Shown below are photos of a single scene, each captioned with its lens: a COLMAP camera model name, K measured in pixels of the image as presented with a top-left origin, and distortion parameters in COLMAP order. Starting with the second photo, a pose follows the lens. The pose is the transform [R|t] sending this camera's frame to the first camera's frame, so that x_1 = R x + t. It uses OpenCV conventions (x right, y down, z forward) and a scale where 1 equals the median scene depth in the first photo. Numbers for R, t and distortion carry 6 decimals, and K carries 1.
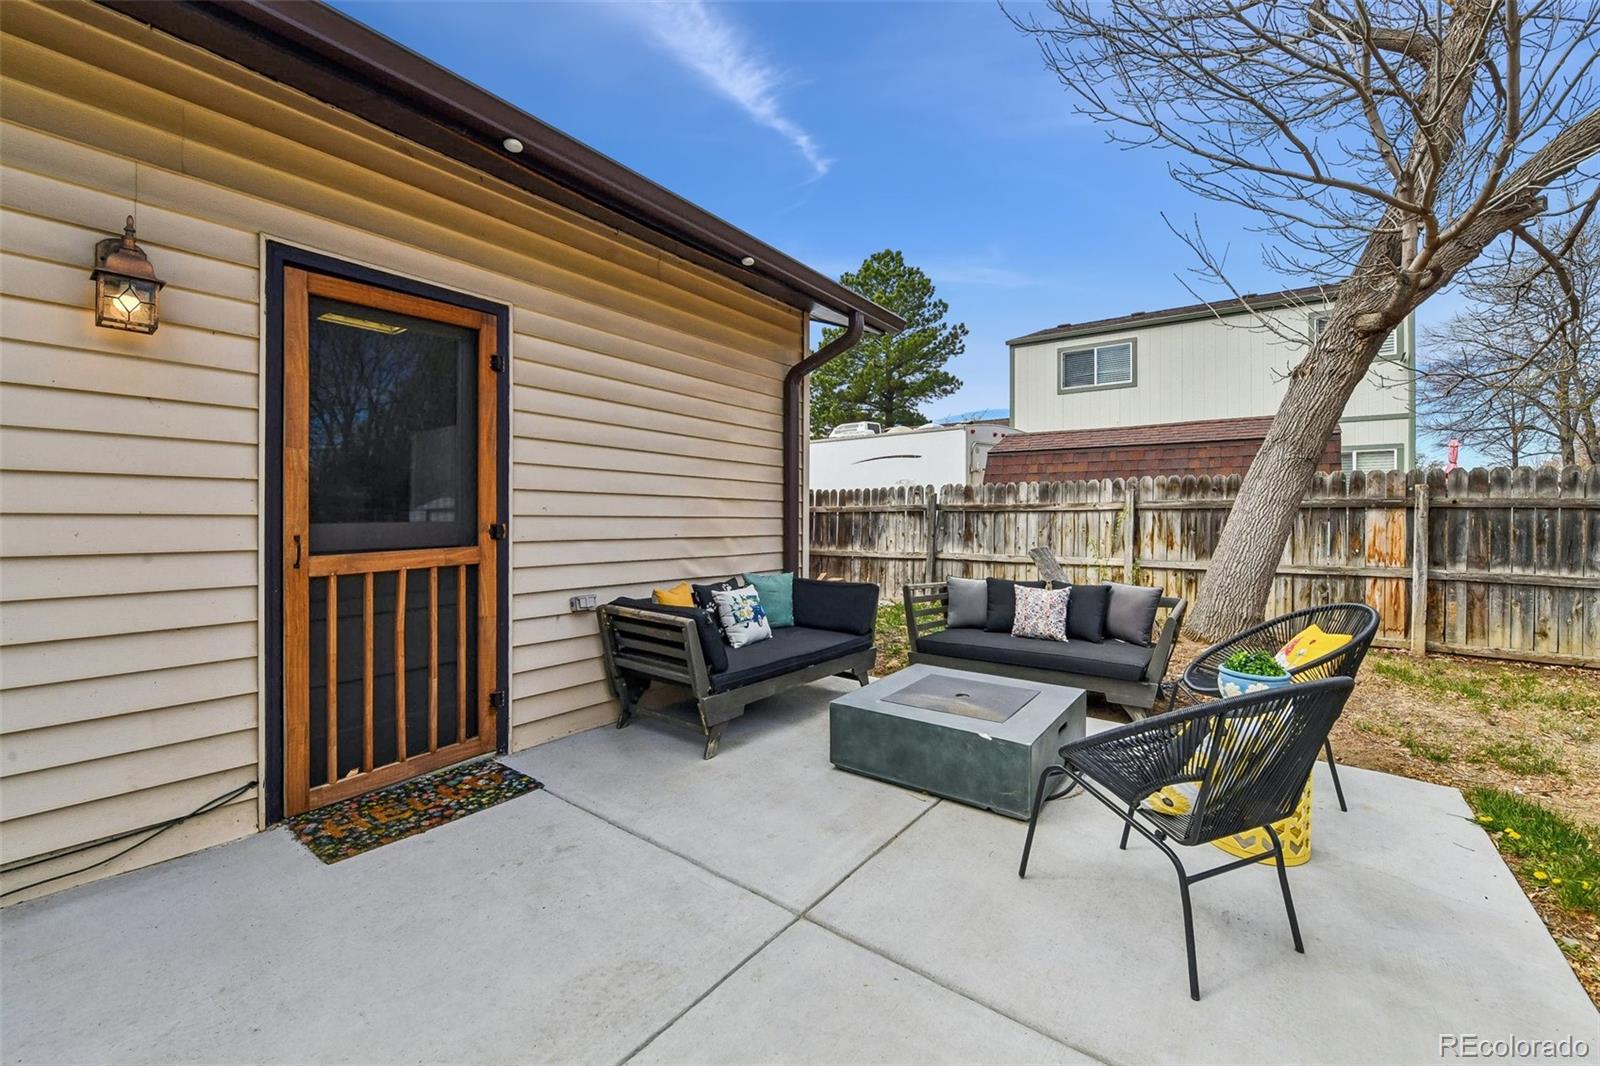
lens RADIAL K [[633.0, 0, 805.8], [0, 633.0, 521.2], [0, 0, 1]] dist [-0.001292, -0.008139]
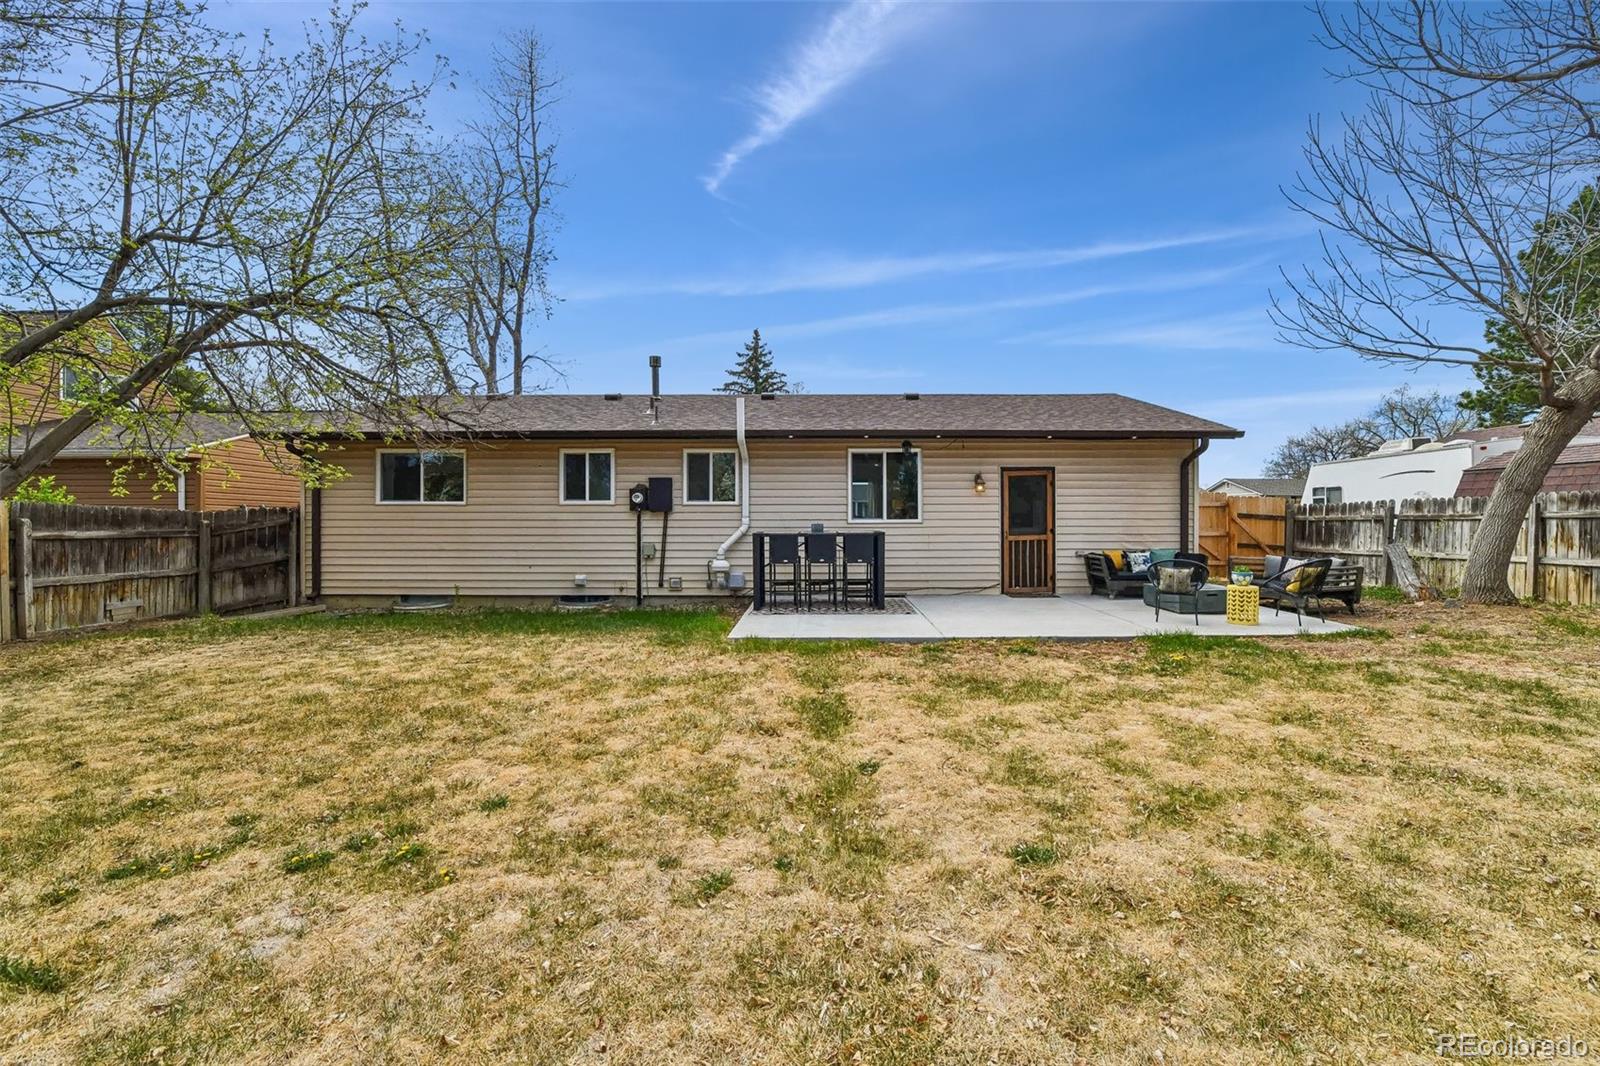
lens RADIAL K [[633.0, 0, 805.8], [0, 633.0, 521.2], [0, 0, 1]] dist [-0.001292, -0.008139]
pose [[0.583108, -0.006209, -0.812371, 0.700427], [0.001405, 0.999977, -0.006635, -0.007047], [0.812393, 0.002727, 0.583103, -0.966800]]
